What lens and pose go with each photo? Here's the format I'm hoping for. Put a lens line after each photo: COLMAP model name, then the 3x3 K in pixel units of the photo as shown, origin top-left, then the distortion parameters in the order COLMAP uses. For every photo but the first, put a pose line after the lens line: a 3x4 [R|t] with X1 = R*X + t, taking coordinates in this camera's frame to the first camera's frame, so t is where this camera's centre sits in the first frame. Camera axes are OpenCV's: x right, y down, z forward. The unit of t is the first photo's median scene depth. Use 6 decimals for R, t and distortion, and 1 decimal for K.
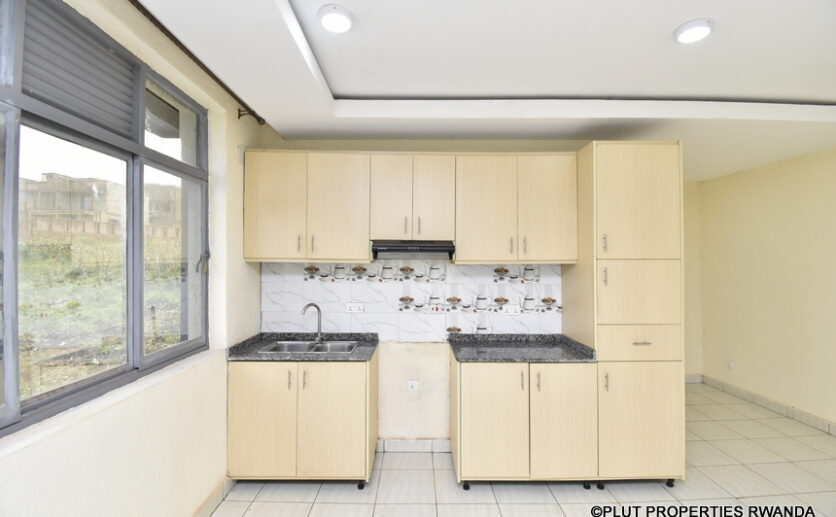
lens RADIAL K [[369.3, 0, 421.4], [0, 369.3, 258.8], [0, 0, 1]] dist [0.002421, -0.015160]
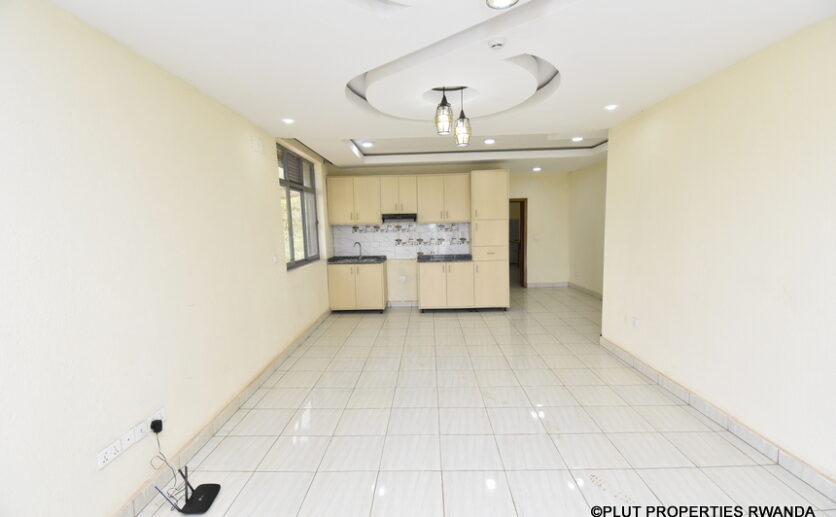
lens RADIAL K [[369.3, 0, 421.4], [0, 369.3, 258.8], [0, 0, 1]] dist [0.002421, -0.015160]
pose [[0.999252, -0.023556, -0.030682, 0.172742], [0.026630, 0.994221, 0.103995, -0.005825], [0.028055, -0.104734, 0.994104, -1.286533]]
